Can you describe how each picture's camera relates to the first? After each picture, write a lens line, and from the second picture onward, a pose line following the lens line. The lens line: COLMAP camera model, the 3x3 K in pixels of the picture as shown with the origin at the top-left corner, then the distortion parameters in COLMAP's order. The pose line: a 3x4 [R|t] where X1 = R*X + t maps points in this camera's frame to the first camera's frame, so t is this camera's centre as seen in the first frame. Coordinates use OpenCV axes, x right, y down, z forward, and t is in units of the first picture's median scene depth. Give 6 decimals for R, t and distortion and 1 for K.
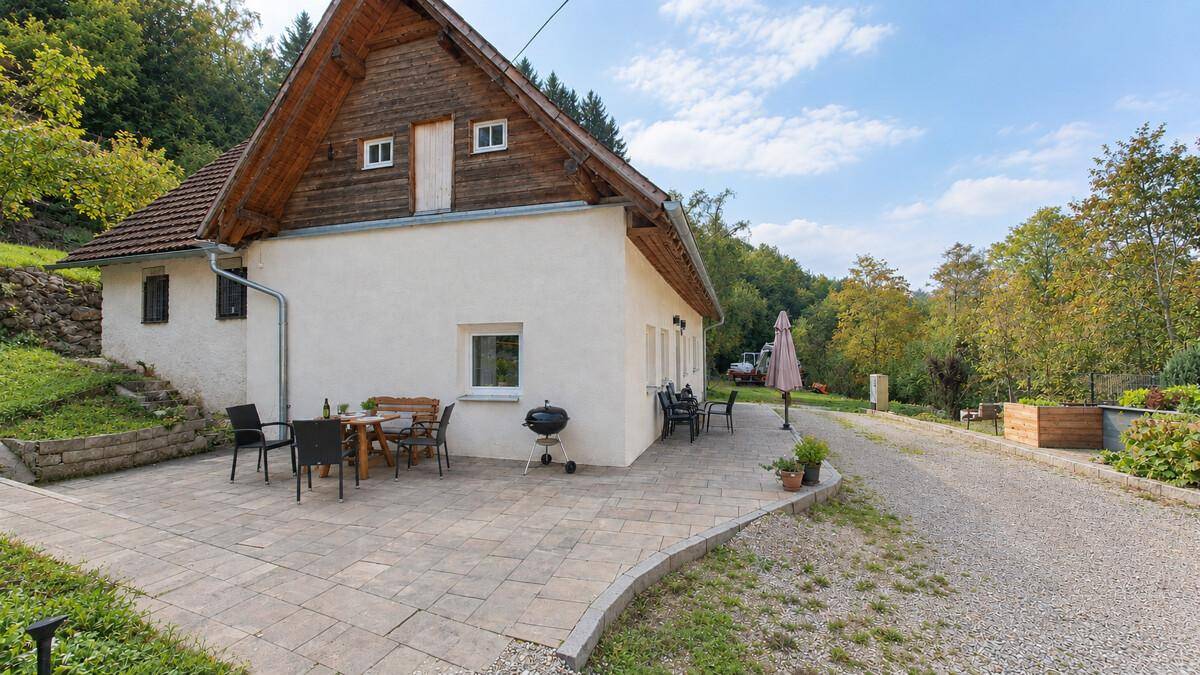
lens RADIAL K [[466.2, 0, 600.0], [0, 466.2, 337.5], [0, 0, 1]] dist [0.001001, -0.005796]
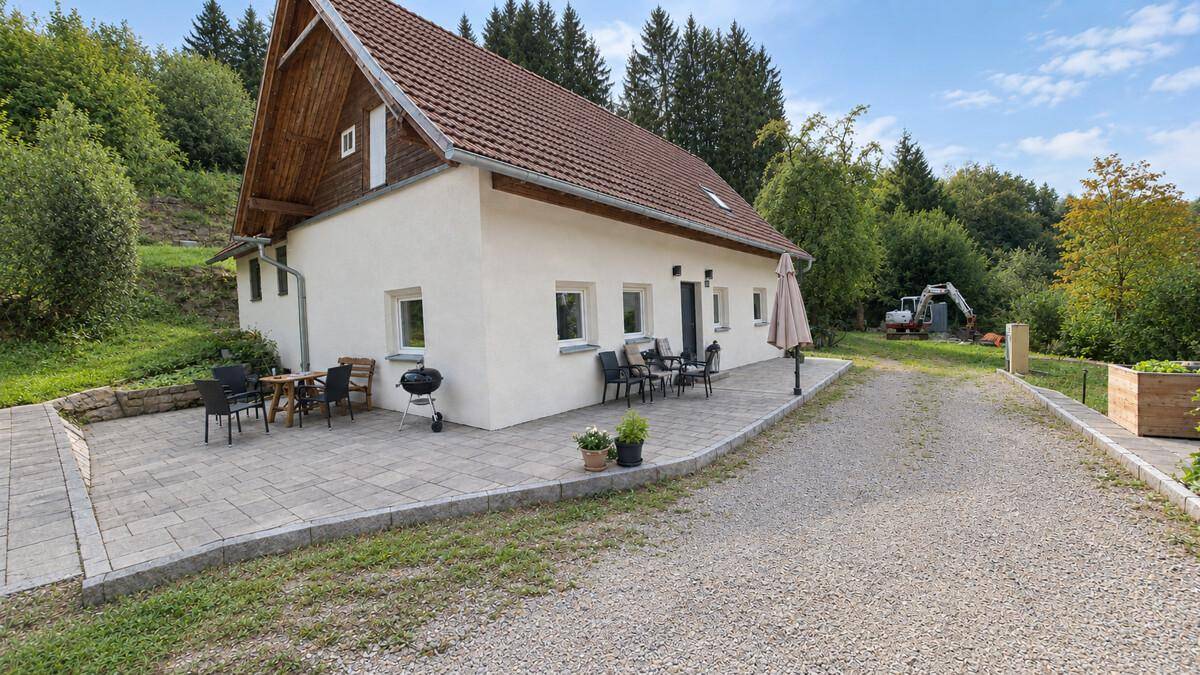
lens RADIAL K [[466.2, 0, 600.0], [0, 466.2, 337.5], [0, 0, 1]] dist [0.001001, -0.005796]
pose [[0.925931, -0.018664, -0.377232, 0.508871], [0.050156, 0.996009, 0.073831, 0.020200], [0.374349, -0.087283, 0.923171, 0.163273]]
